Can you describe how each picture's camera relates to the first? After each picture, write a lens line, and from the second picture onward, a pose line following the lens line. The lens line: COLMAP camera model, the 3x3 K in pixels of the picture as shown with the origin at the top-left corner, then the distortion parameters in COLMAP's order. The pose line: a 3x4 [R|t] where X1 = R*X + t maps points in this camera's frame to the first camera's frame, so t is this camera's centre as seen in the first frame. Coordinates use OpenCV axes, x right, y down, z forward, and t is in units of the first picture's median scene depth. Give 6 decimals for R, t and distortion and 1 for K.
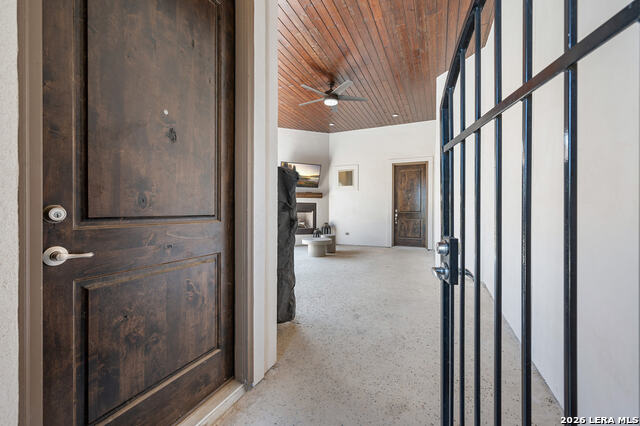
lens RADIAL K [[259.0, 0, 318.7], [0, 259.0, 209.1], [0, 0, 1]] dist [-0.002745, 0.000133]
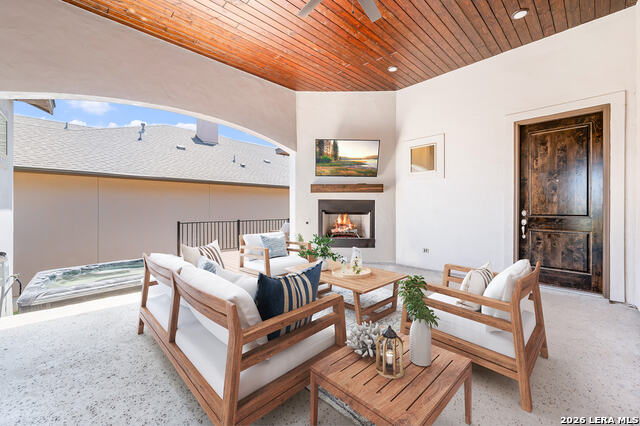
lens RADIAL K [[259.0, 0, 321.6], [0, 259.0, 208.3], [0, 0, 1]] dist [-0.002745, 0.000133]
pose [[0.926815, 0.003866, -0.375499, 0.114487], [-0.010134, 0.999840, -0.014721, 0.007855], [0.375382, 0.017449, 0.926706, 0.357117]]
